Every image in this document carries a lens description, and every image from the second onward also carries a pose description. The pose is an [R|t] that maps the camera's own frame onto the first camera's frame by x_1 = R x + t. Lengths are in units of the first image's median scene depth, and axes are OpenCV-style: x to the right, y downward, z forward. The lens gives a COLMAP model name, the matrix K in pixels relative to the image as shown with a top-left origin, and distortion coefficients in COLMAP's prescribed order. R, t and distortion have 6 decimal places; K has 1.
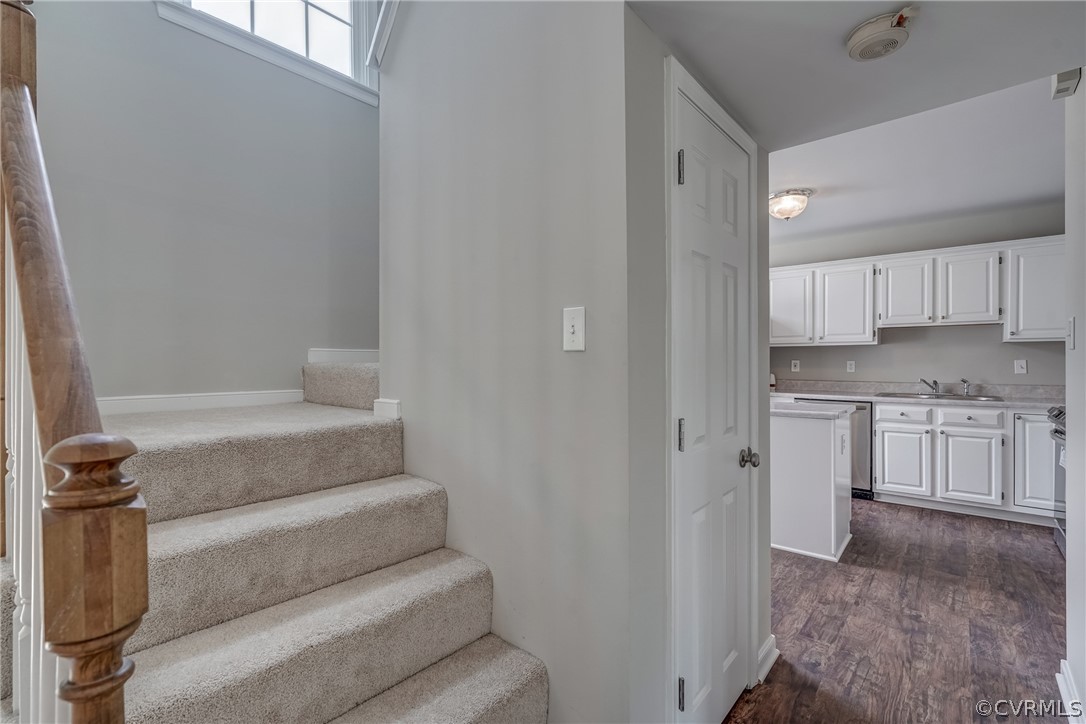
lens RADIAL K [[493.6, 0, 543.0], [0, 493.6, 362.0], [0, 0, 1]] dist [-0.000270, -0.000088]
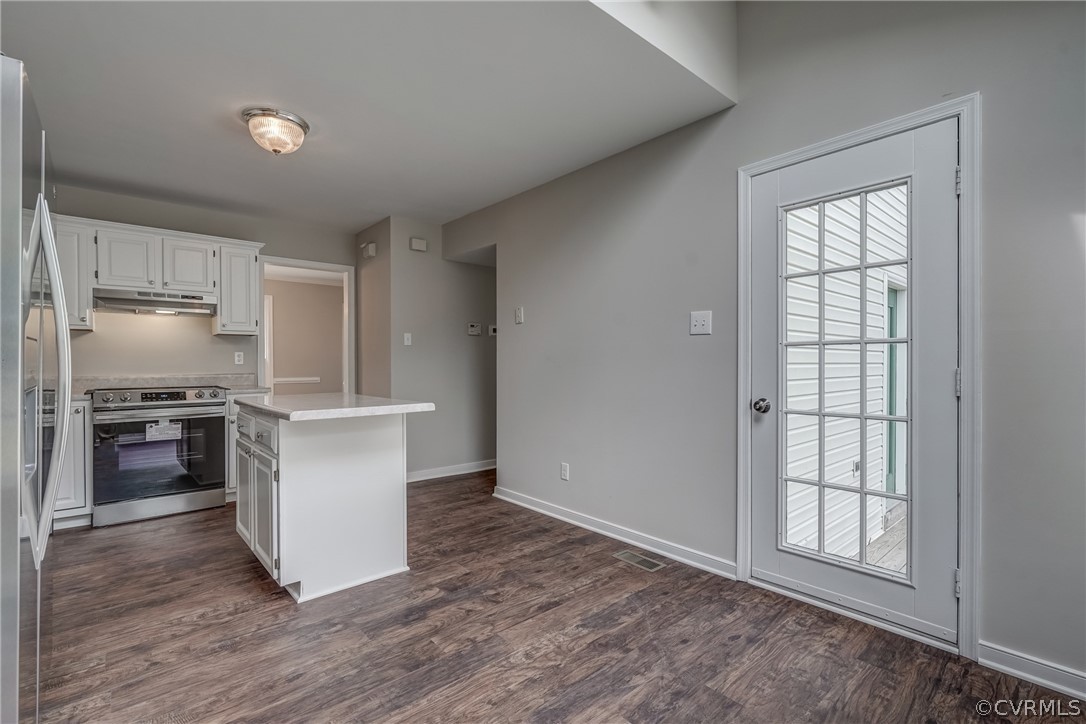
lens RADIAL K [[493.6, 0, 543.0], [0, 493.6, 362.0], [0, 0, 1]] dist [-0.000270, -0.000088]
pose [[-0.989684, -0.003246, 0.143228, -0.025112], [-0.004572, 0.999950, -0.008928, 0.021159], [-0.143191, -0.009490, -0.989650, 1.776016]]
